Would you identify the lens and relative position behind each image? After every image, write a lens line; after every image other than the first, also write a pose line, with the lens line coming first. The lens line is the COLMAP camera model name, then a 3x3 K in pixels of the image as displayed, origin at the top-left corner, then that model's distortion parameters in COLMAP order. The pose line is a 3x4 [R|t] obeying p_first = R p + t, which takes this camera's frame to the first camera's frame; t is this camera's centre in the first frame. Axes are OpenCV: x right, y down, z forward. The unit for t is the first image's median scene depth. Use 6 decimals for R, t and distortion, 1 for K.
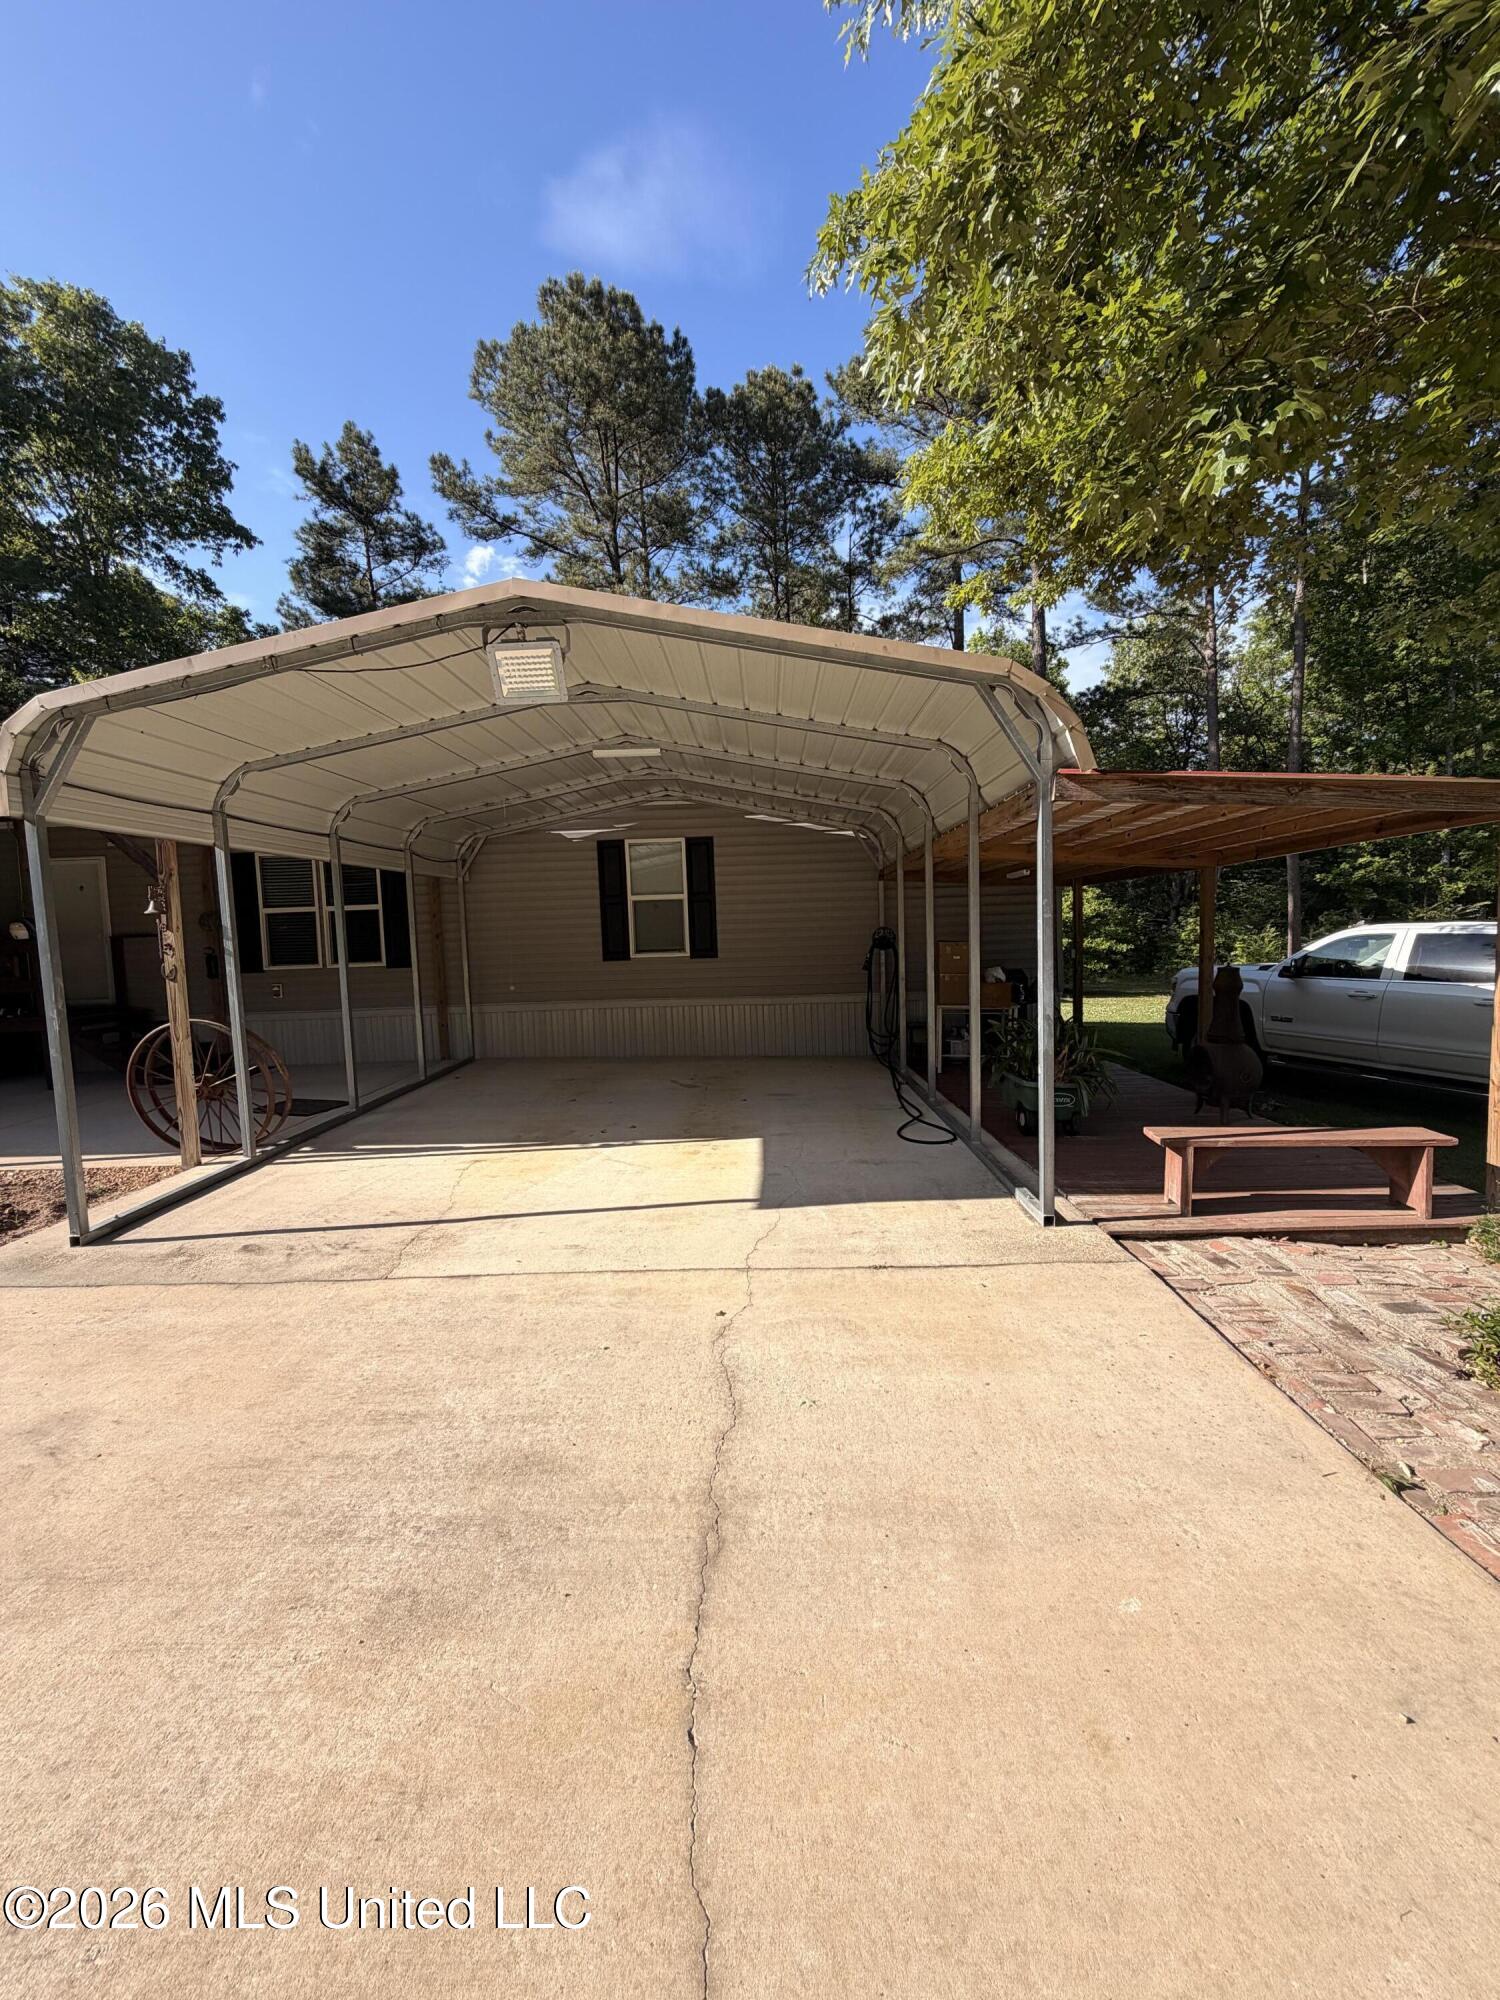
lens RADIAL K [[799.6, 0, 762.8], [0, 799.6, 992.7], [0, 0, 1]] dist [0.001175, 0.000457]
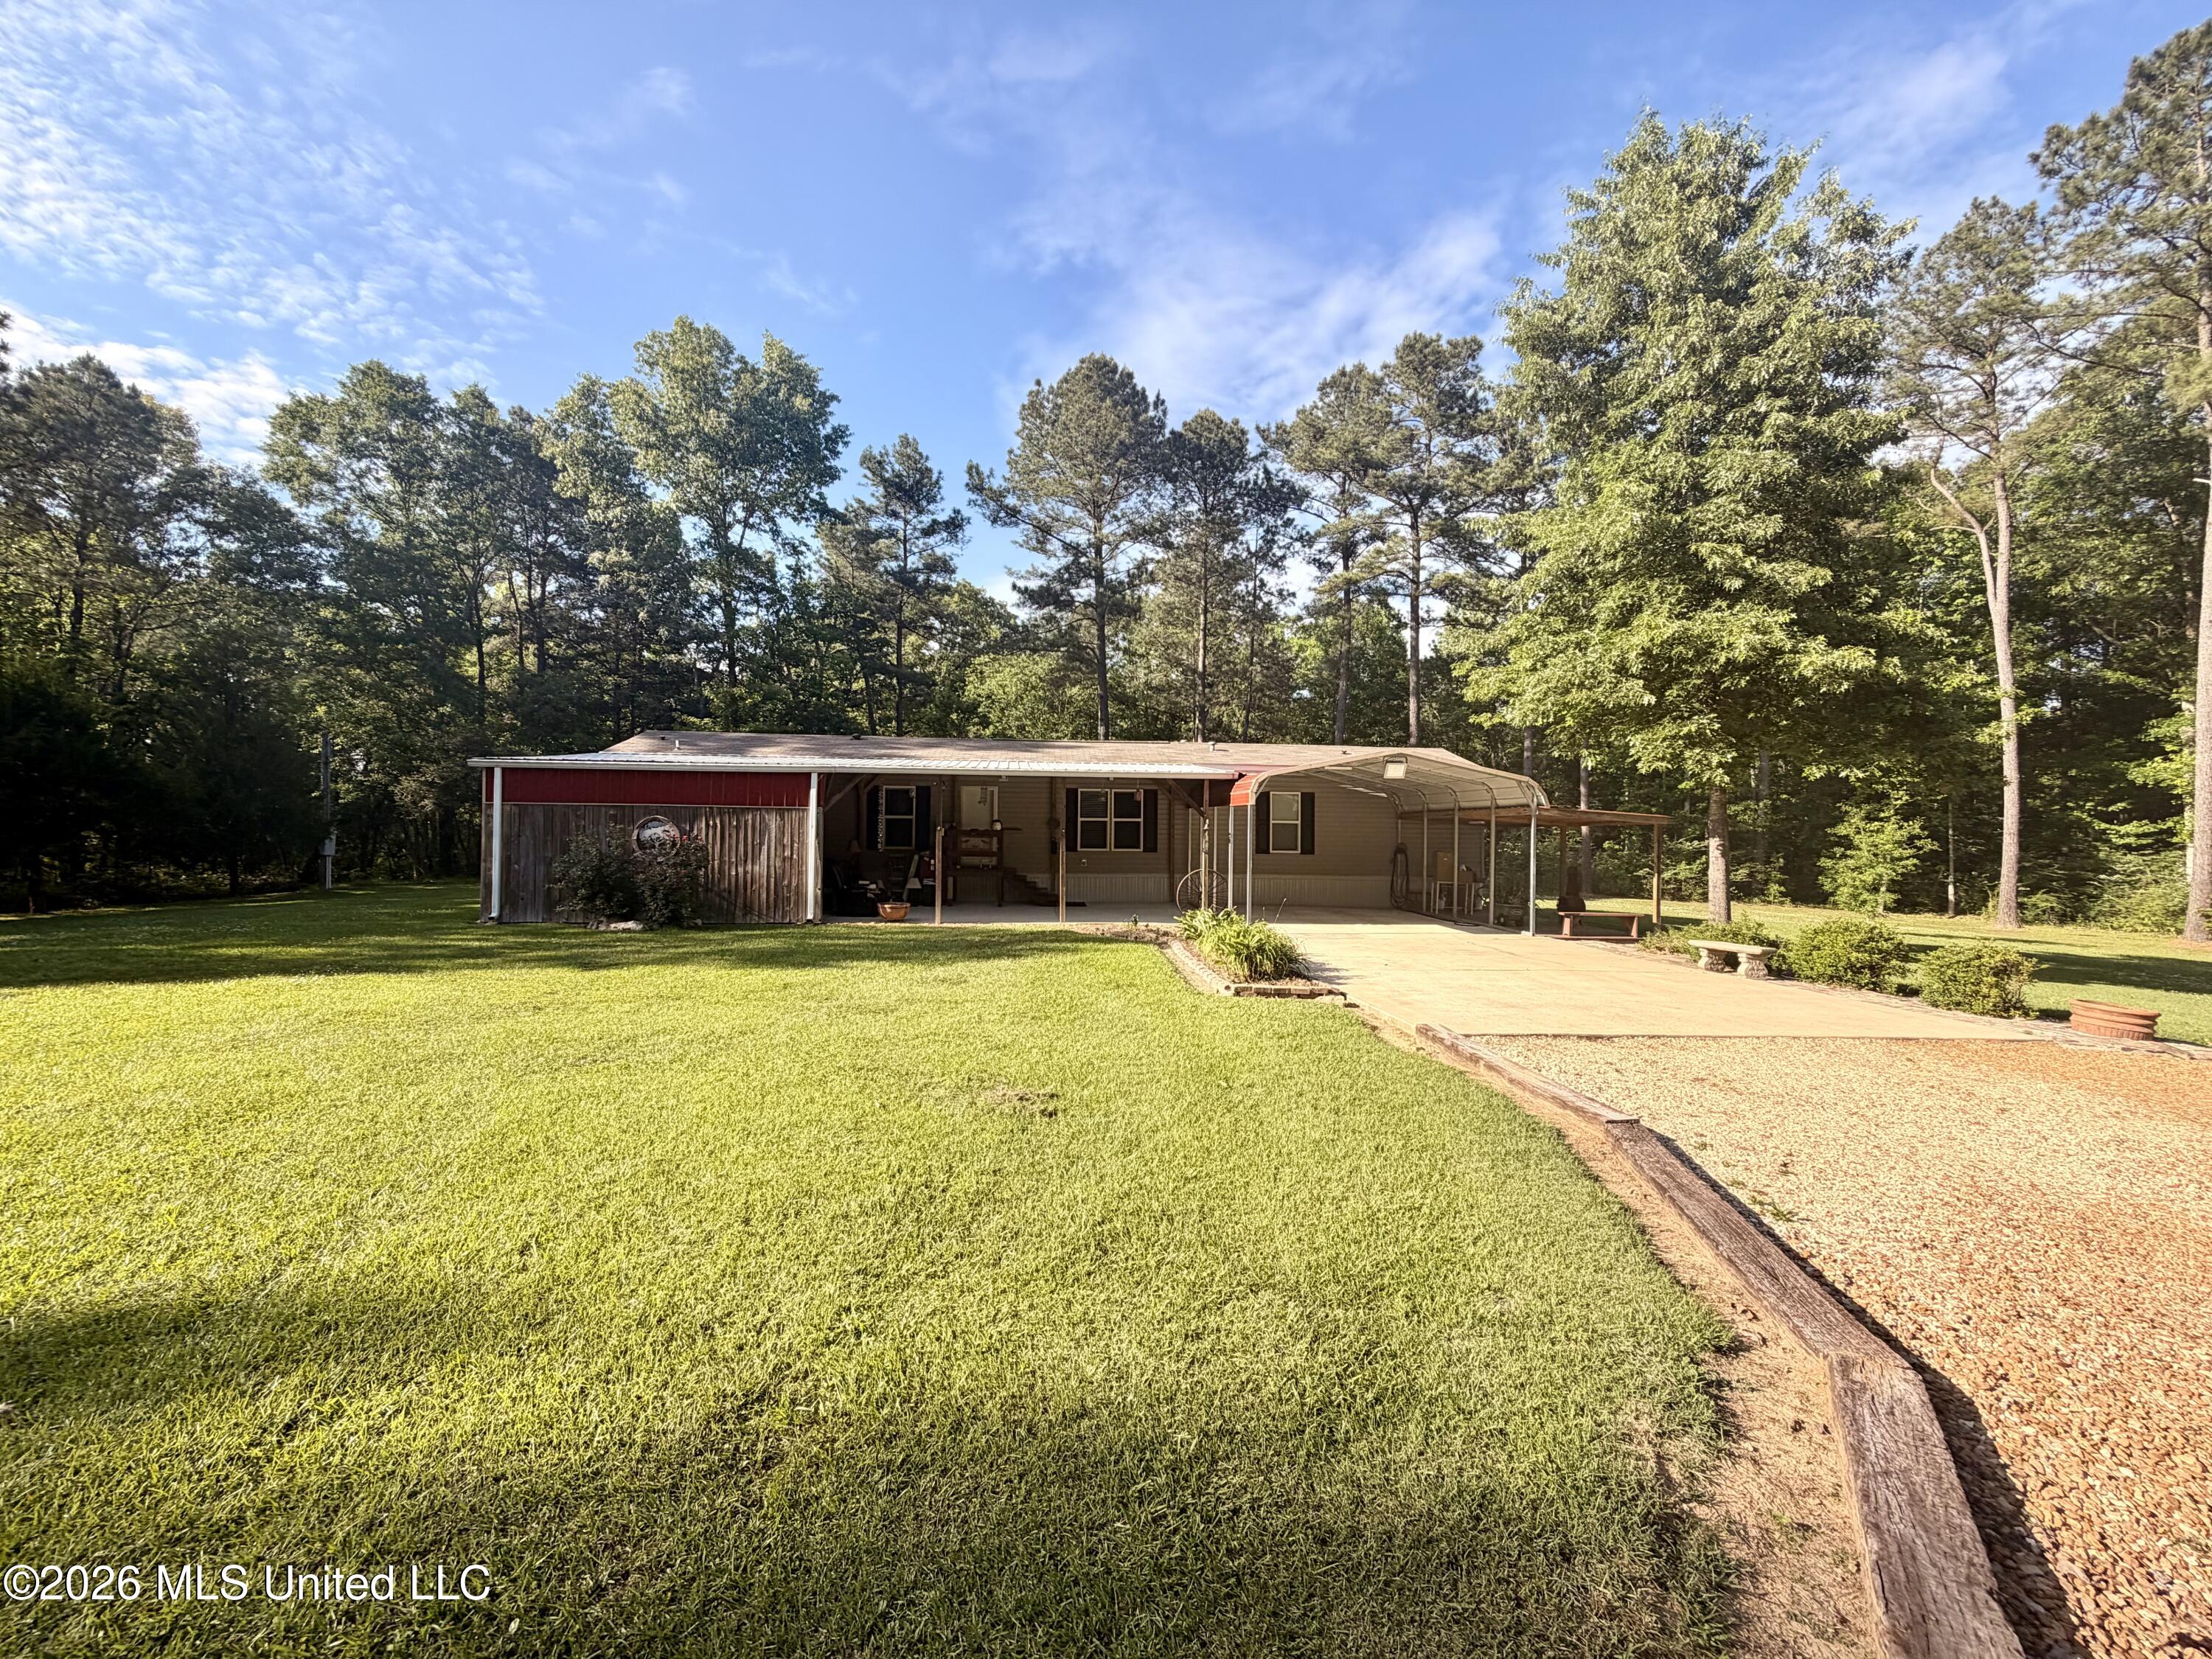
lens RADIAL K [[884.3, 0, 1103.9], [0, 884.3, 826.7], [0, 0, 1]] dist [0.001175, 0.000457]
pose [[0.994258, 0.051548, 0.093776, -0.300434], [-0.043773, 0.995574, -0.083159, 0.035051], [-0.097648, 0.078577, 0.992114, -0.425036]]
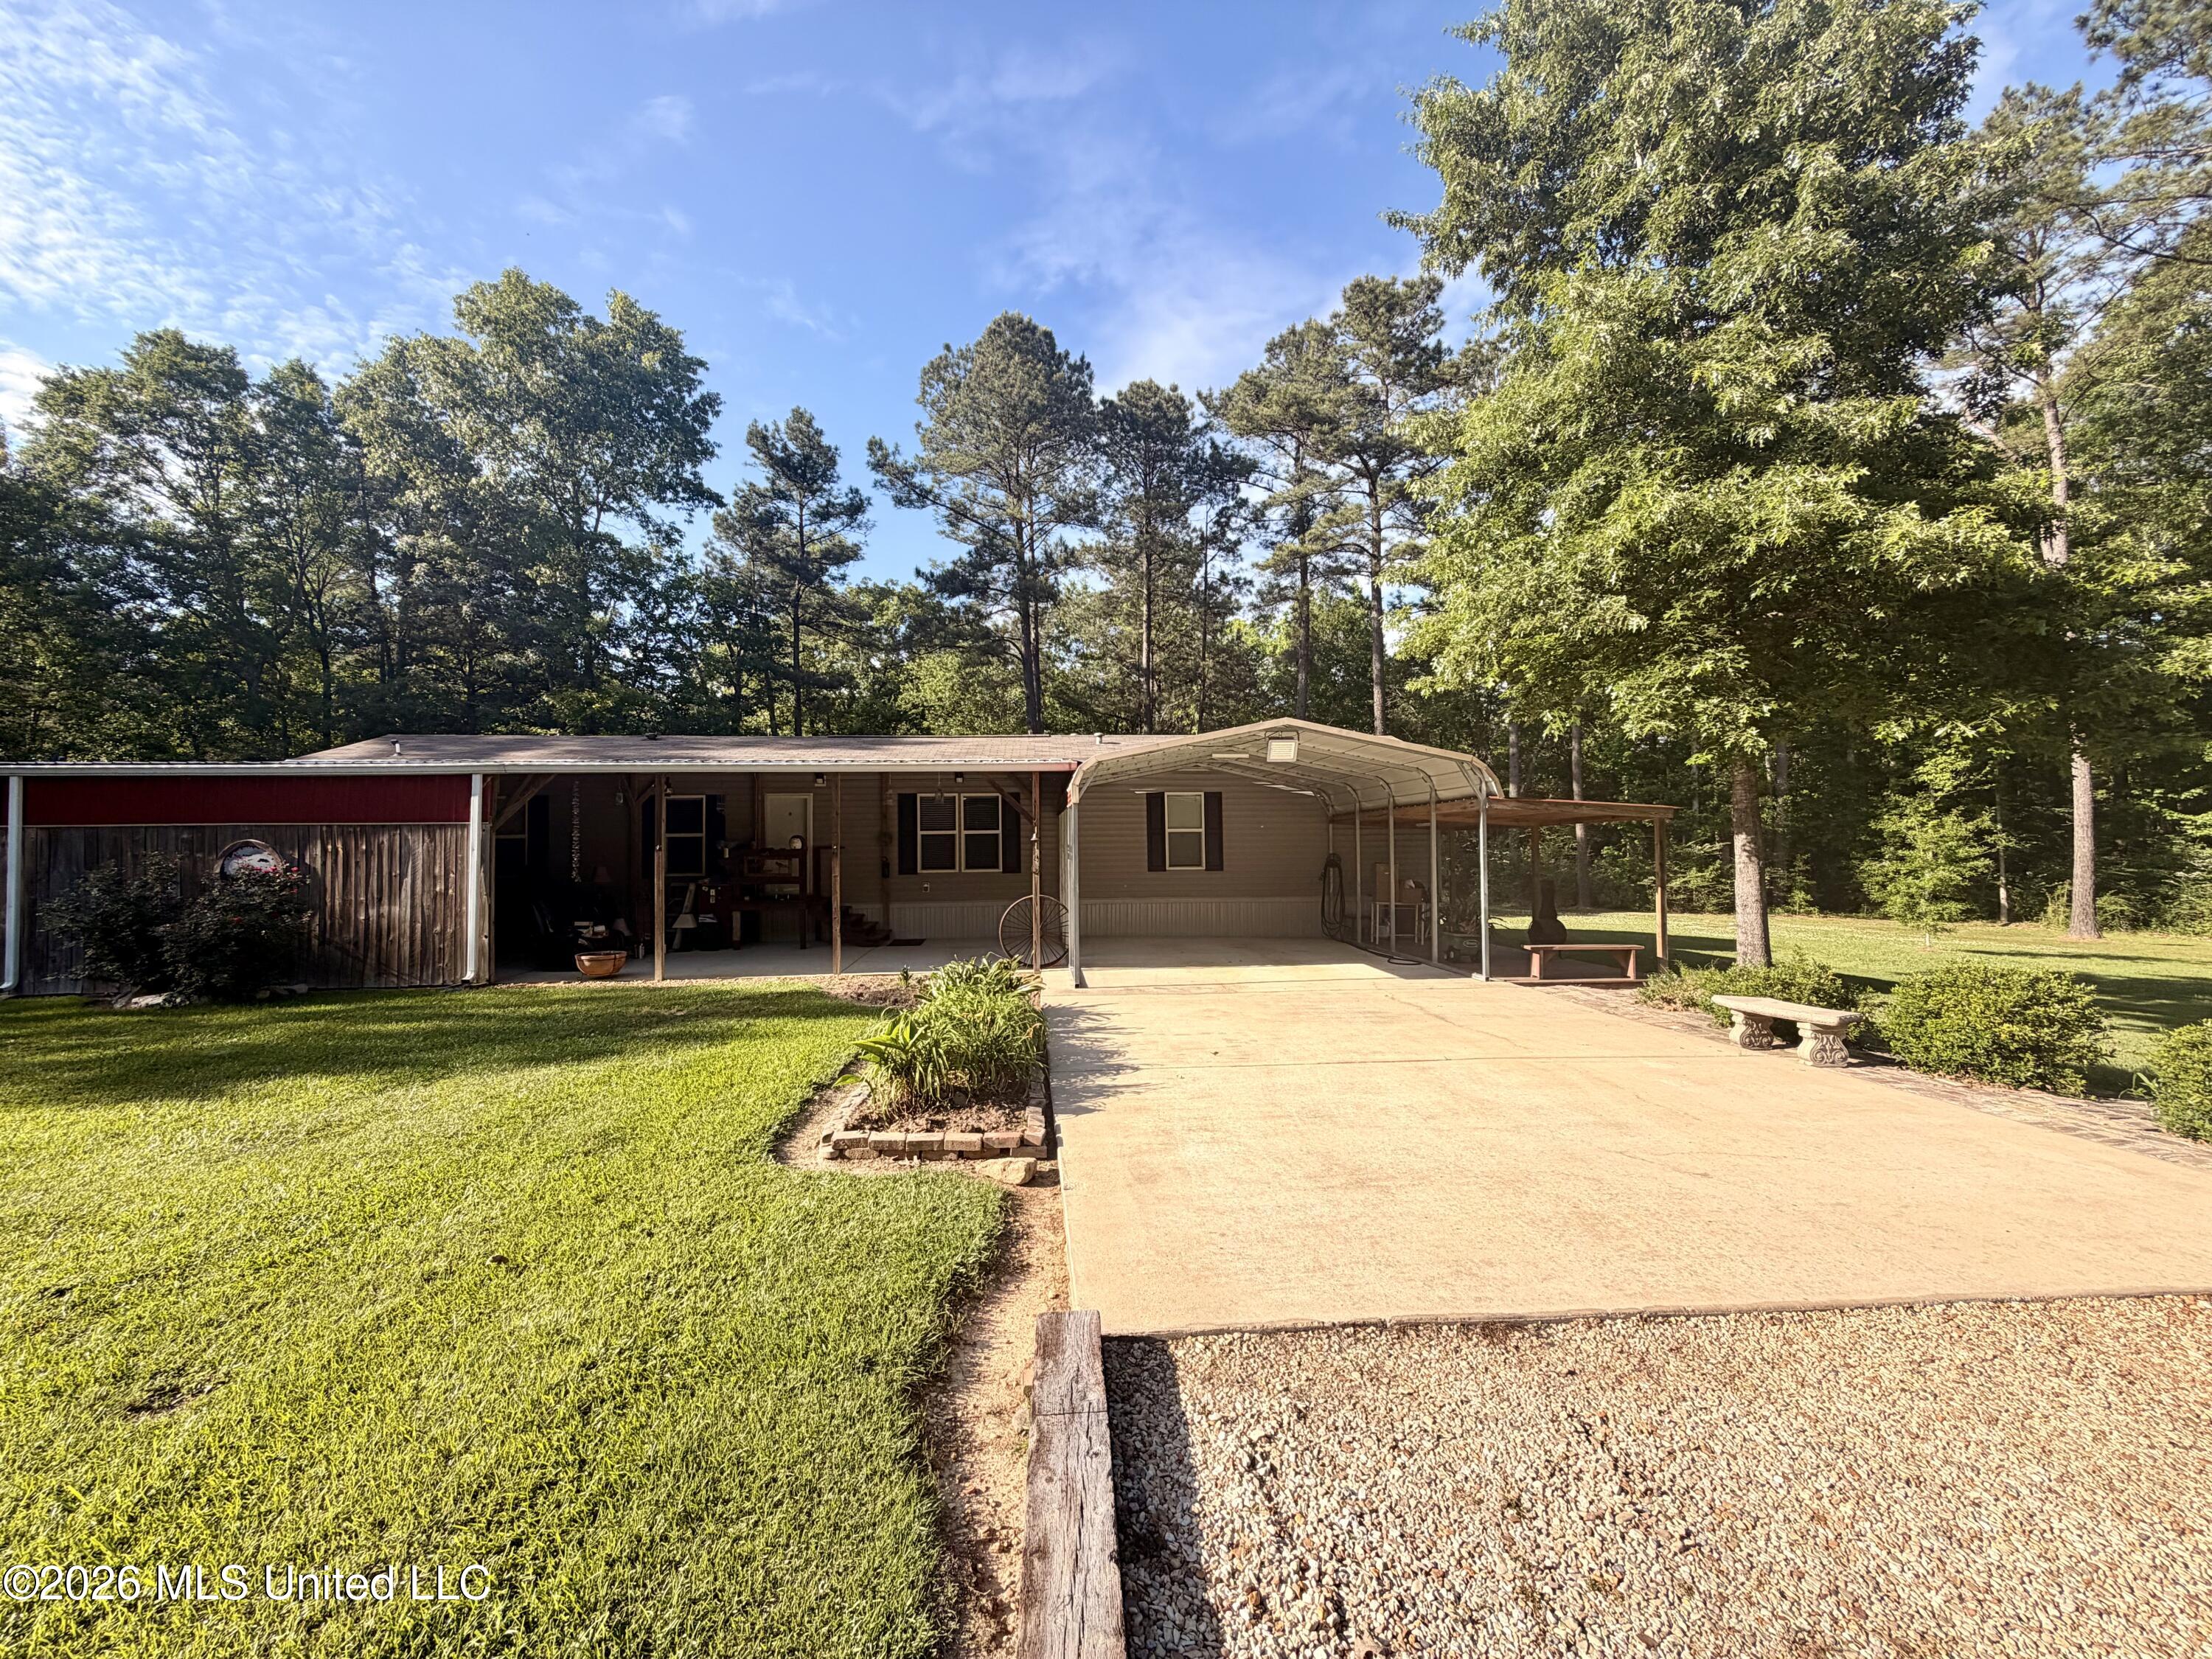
lens RADIAL K [[884.3, 0, 1102.7], [0, 884.3, 824.0], [0, 0, 1]] dist [0.001175, 0.000457]
pose [[0.995880, 0.030435, 0.085423, -0.168594], [-0.021247, 0.994088, -0.106474, 0.020092], [-0.088158, 0.104220, 0.990639, -0.257830]]
